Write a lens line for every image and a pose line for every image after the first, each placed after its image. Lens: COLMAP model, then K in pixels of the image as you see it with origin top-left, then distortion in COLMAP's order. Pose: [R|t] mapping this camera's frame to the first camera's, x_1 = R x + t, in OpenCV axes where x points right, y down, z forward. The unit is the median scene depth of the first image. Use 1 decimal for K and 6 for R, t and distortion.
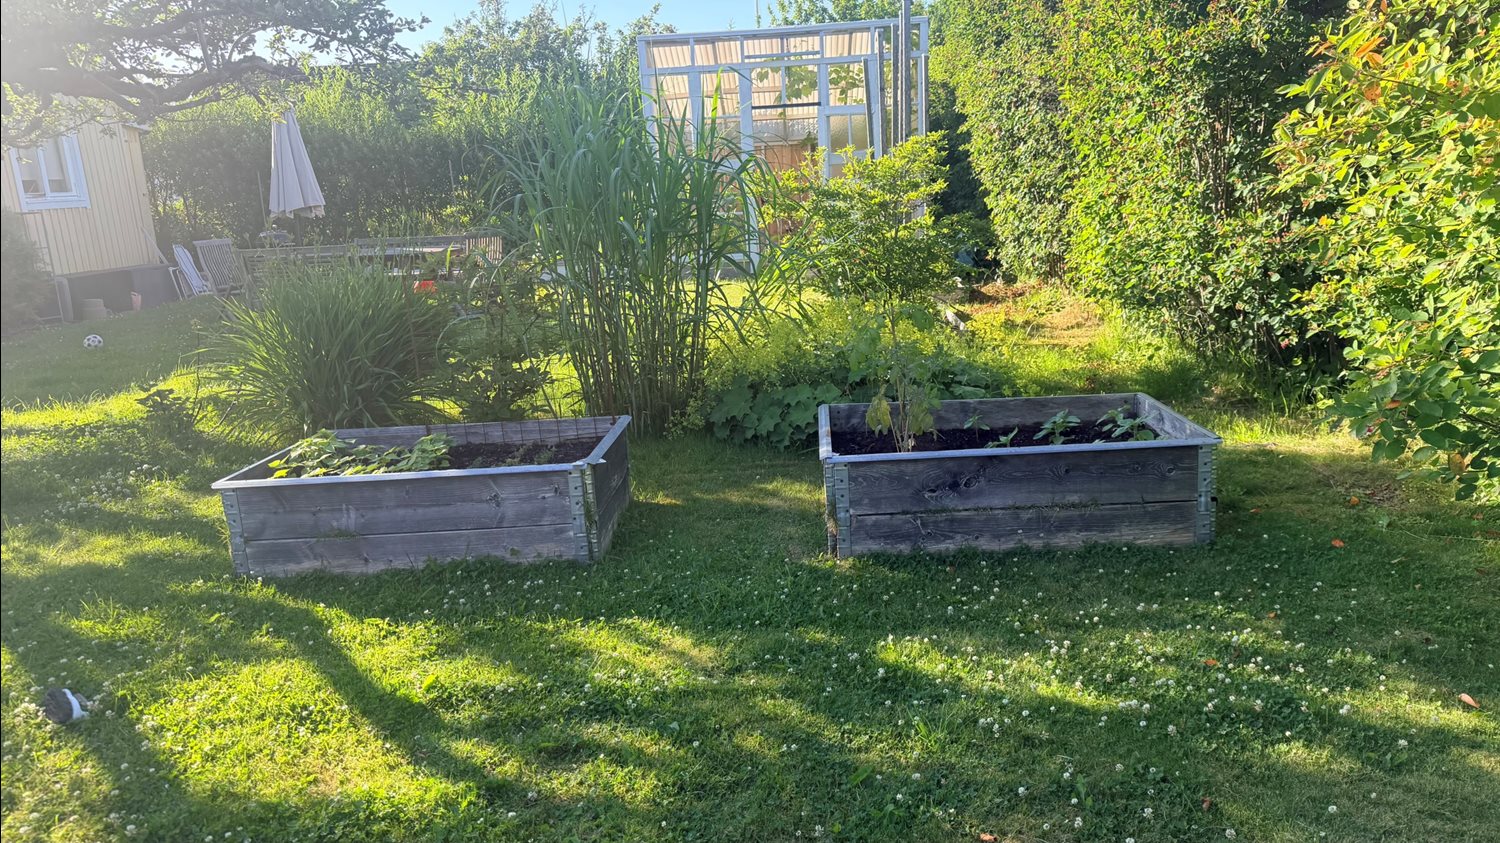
lens RADIAL K [[1073.4, 0, 737.1], [0, 1073.4, 424.0], [0, 0, 1]] dist [0.060772, -0.082952]
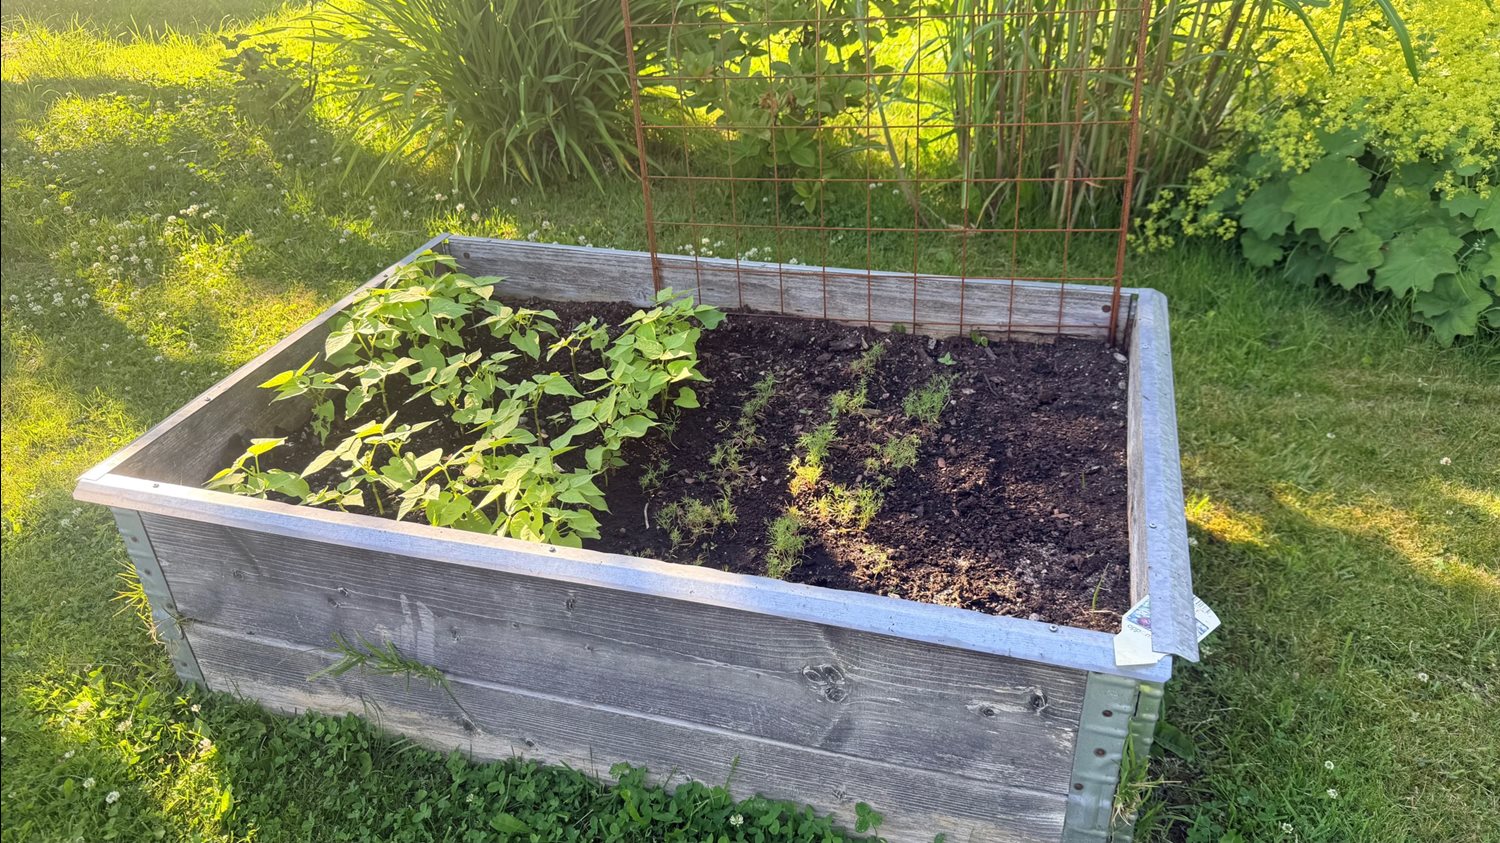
lens RADIAL K [[1073.4, 0, 737.1], [0, 1073.4, 424.0], [0, 0, 1]] dist [0.060772, -0.082952]
pose [[0.970915, 0.139713, -0.194434, -0.138872], [-0.064063, 0.934073, 0.351288, -0.076002], [0.230695, -0.328615, 0.915856, 0.507072]]
